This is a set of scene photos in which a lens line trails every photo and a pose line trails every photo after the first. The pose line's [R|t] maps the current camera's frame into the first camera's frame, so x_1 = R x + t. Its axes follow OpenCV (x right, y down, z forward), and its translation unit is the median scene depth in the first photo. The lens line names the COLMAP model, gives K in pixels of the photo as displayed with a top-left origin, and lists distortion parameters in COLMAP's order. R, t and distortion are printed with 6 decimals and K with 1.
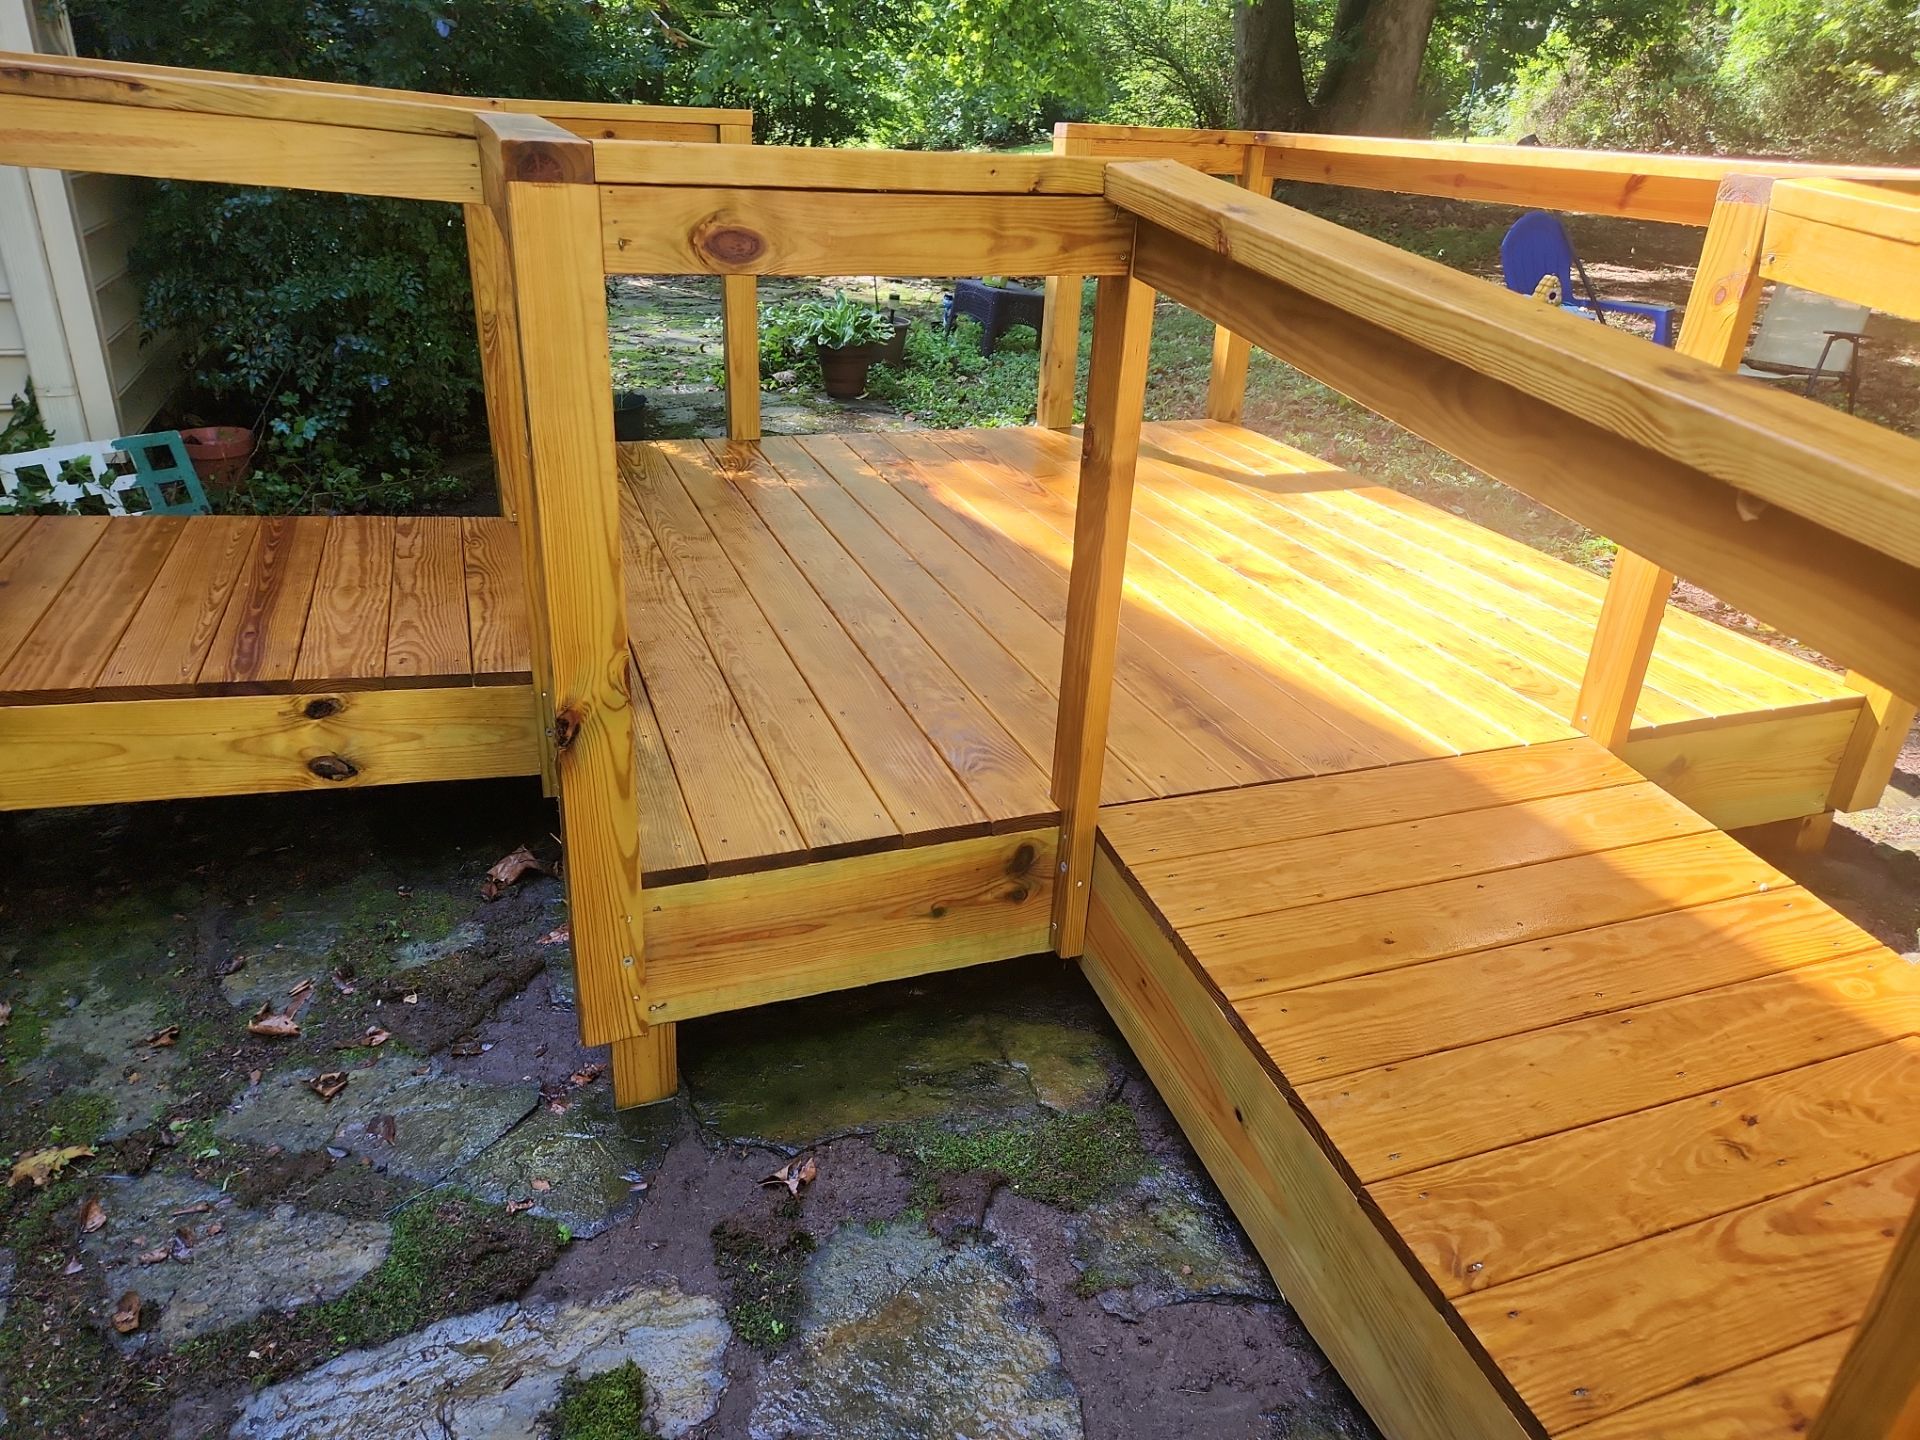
lens RADIAL K [[1283.9, 0, 960.0], [0, 1283.9, 720.0], [0, 0, 1]] dist [0.063125, -0.058622]
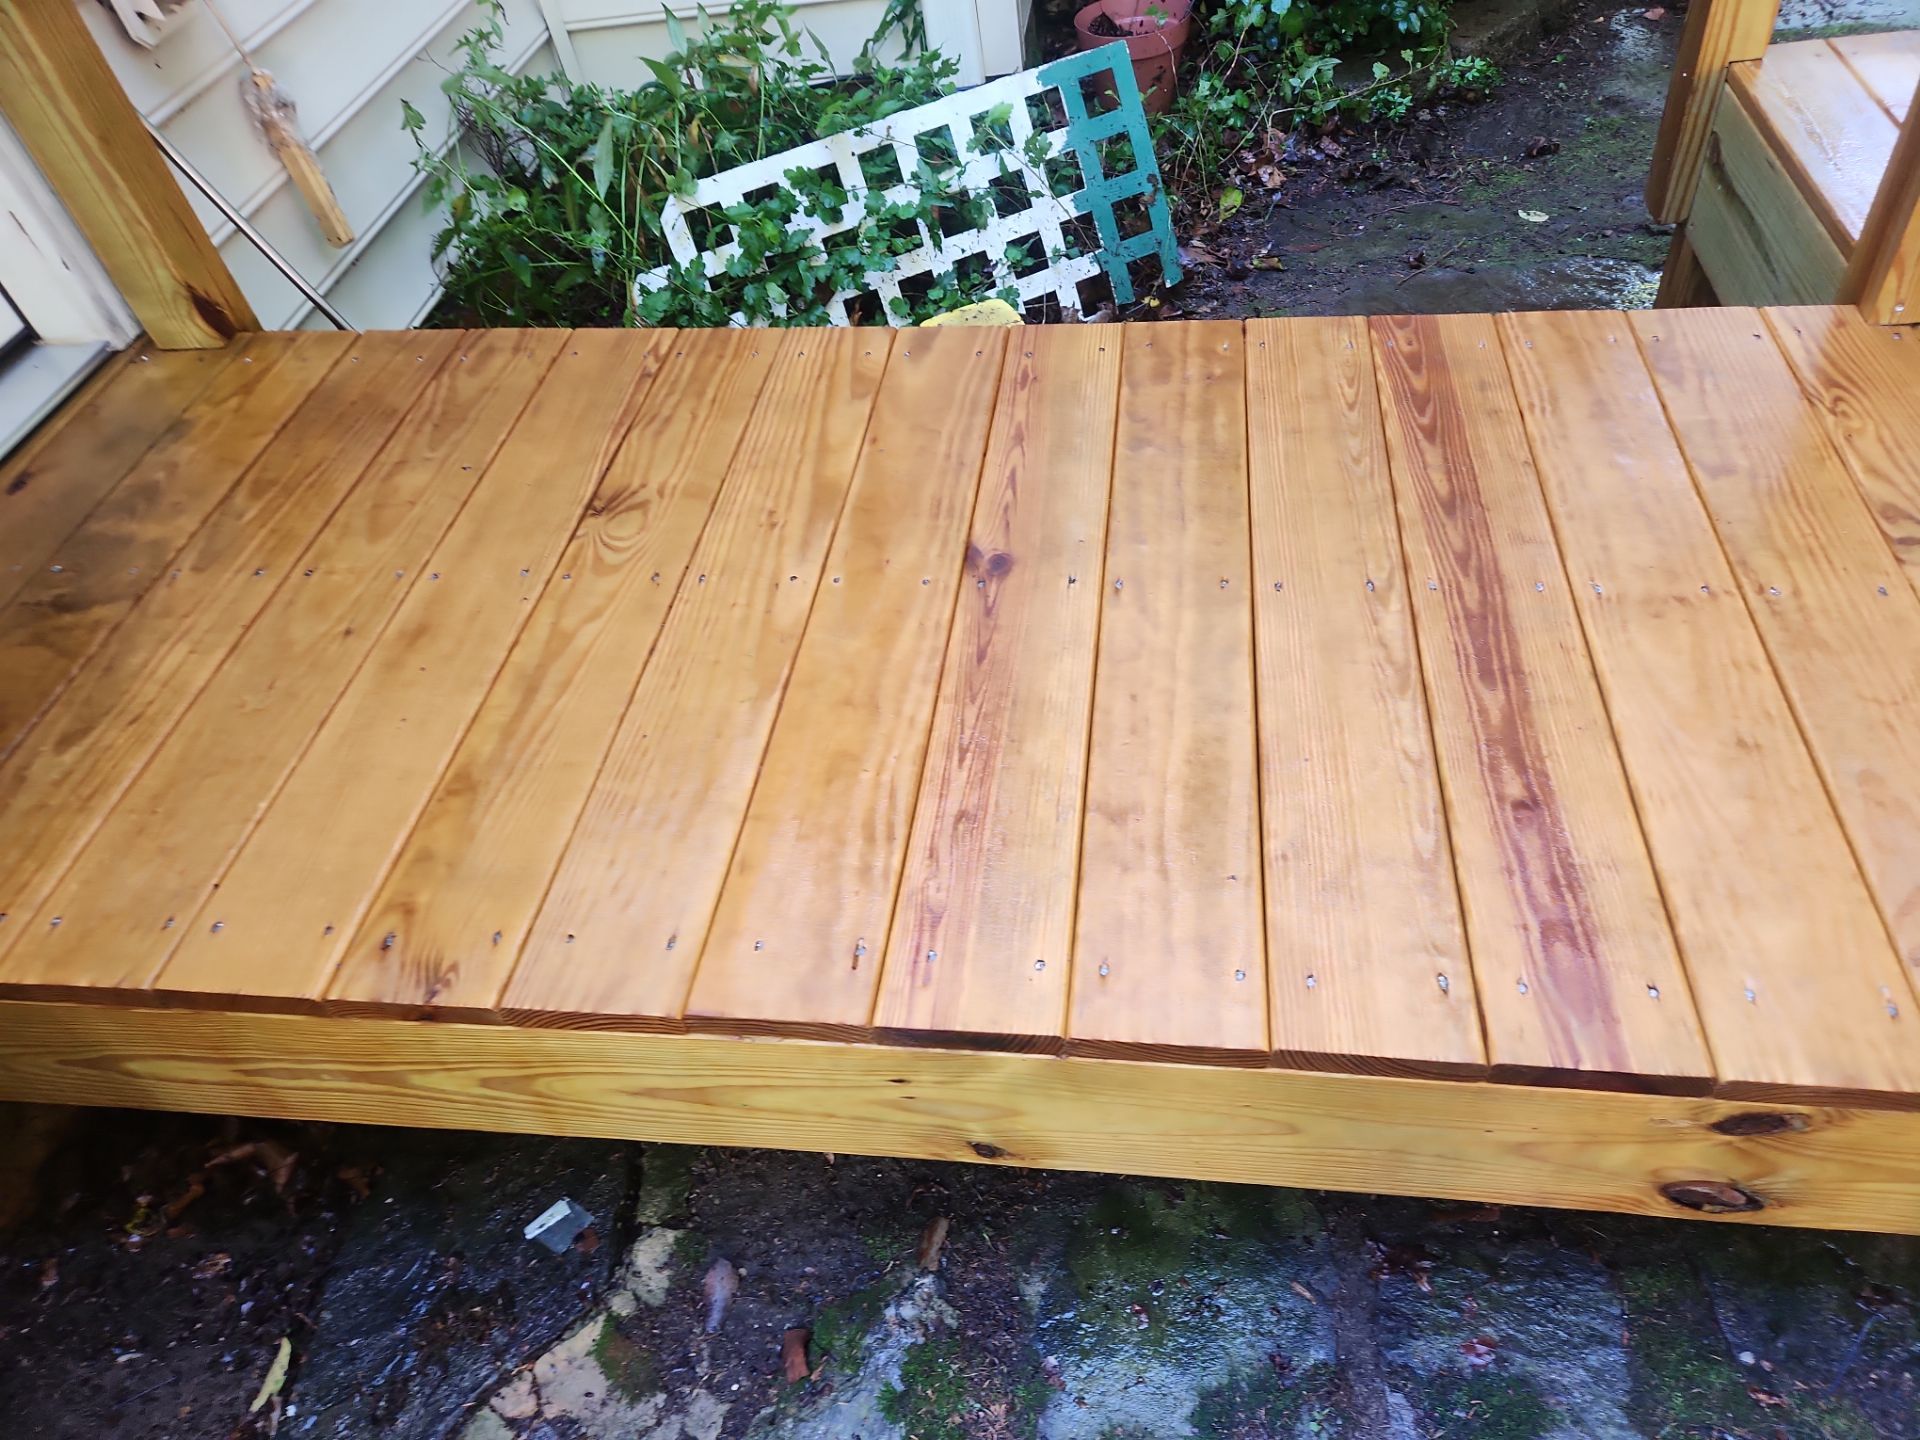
lens RADIAL K [[1278.0, 0, 968.6], [0, 1278.0, 743.6], [0, 0, 1]] dist [0.066624, -0.060715]
pose [[0.876598, 0.211424, -0.432291, -0.436327], [-0.025832, 0.917696, 0.396444, -0.208278], [0.480529, -0.336355, 0.809912, 0.475233]]
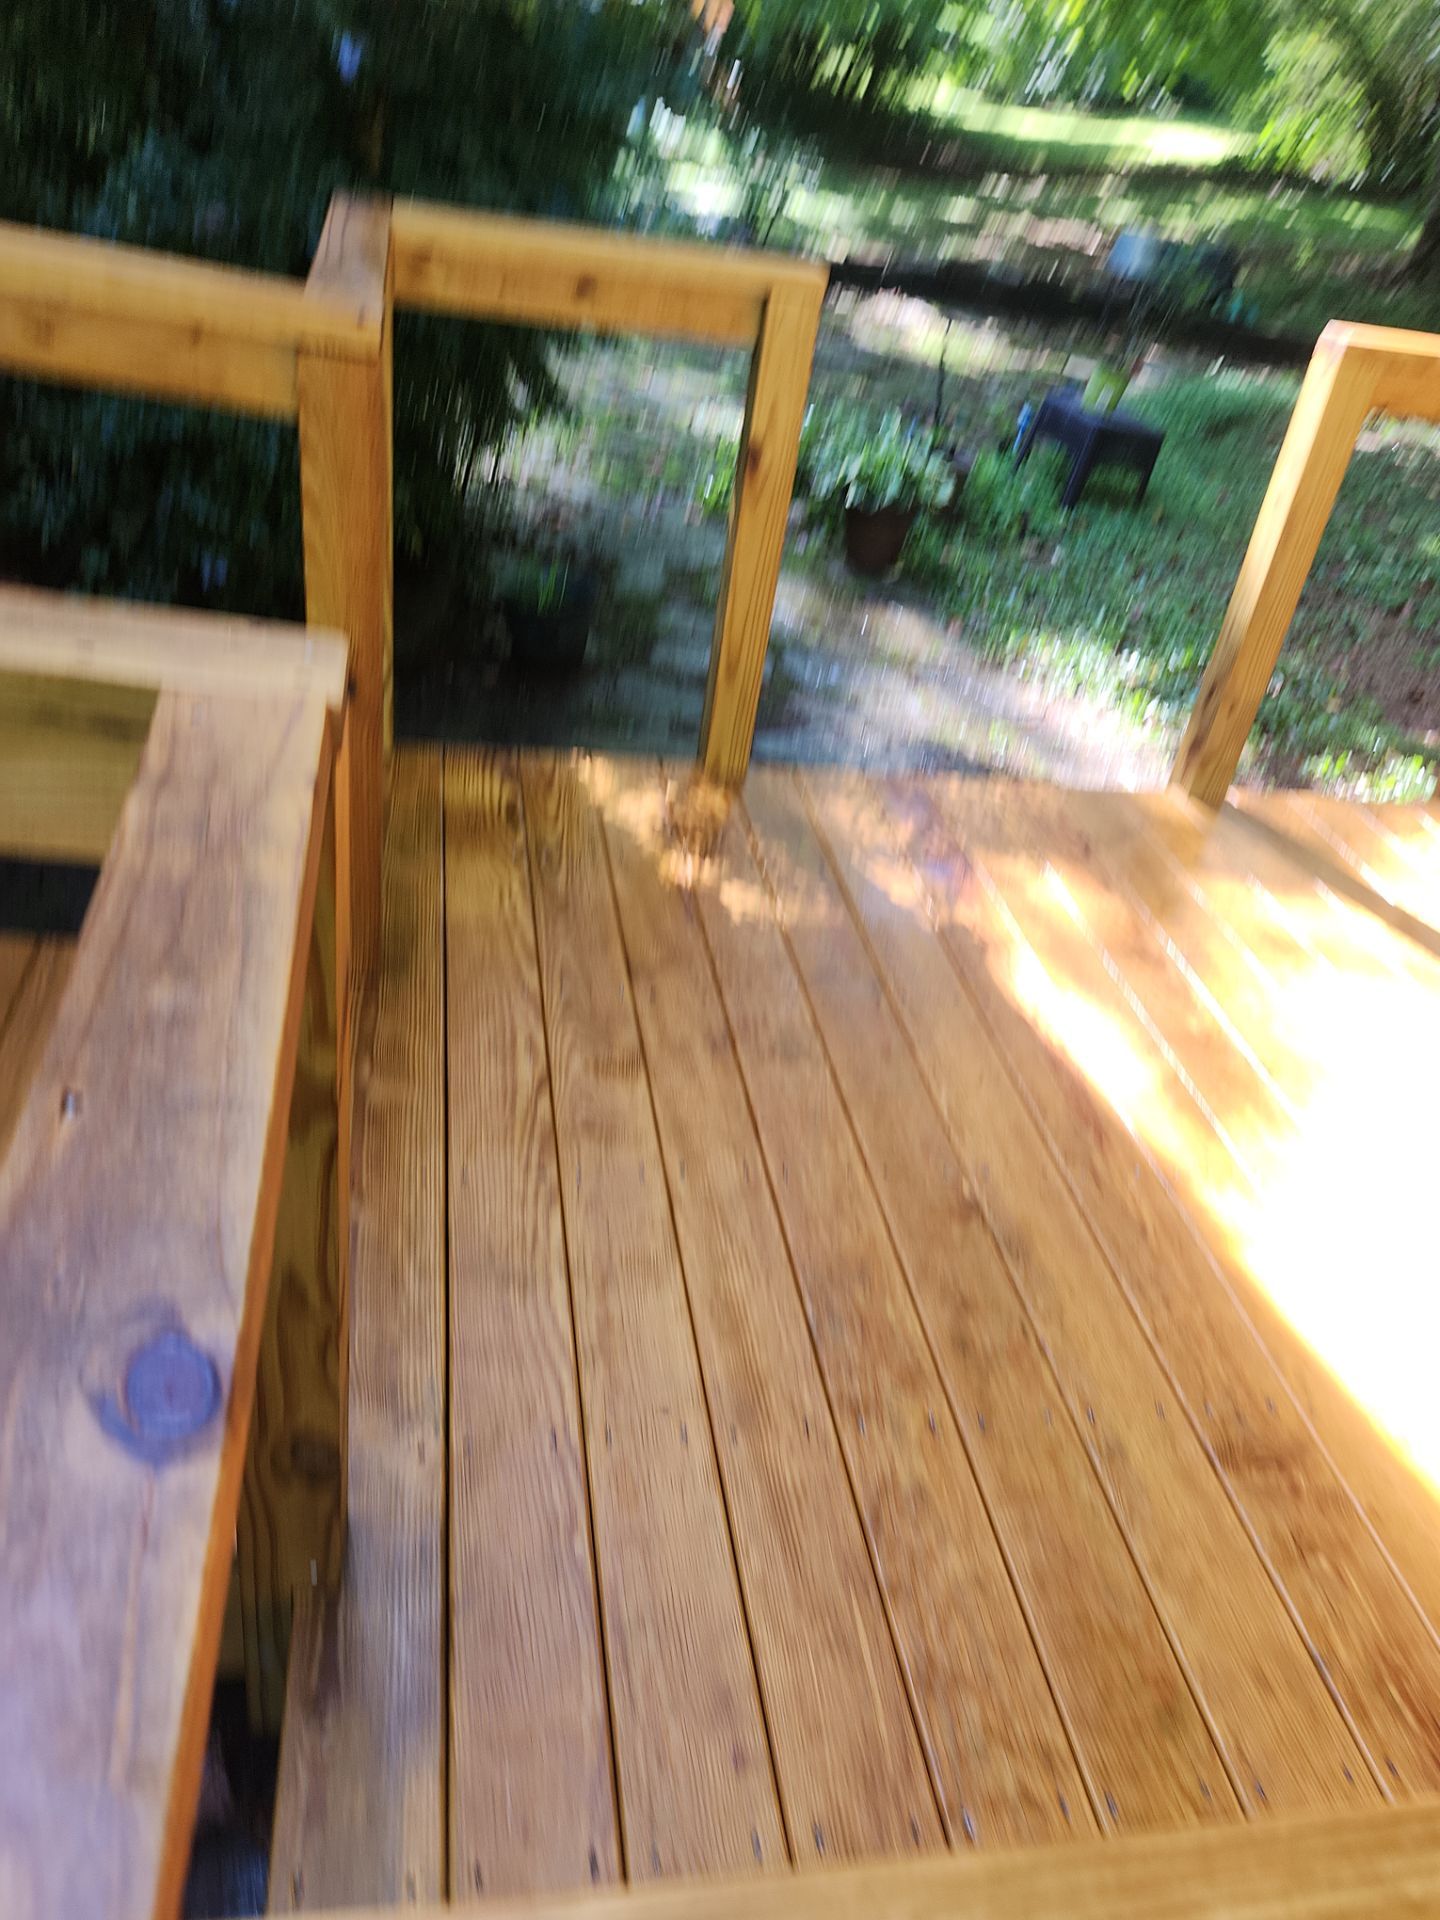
lens RADIAL K [[1390.9, 0, 720.0], [0, 1390.9, 960.0], [0, 0, 1]] dist [0.062113, -0.091104]
pose [[0.977201, 0.188449, -0.097806, -0.111524], [-0.170475, 0.970998, 0.167631, -0.331829], [0.126559, -0.147136, 0.980986, 0.411491]]
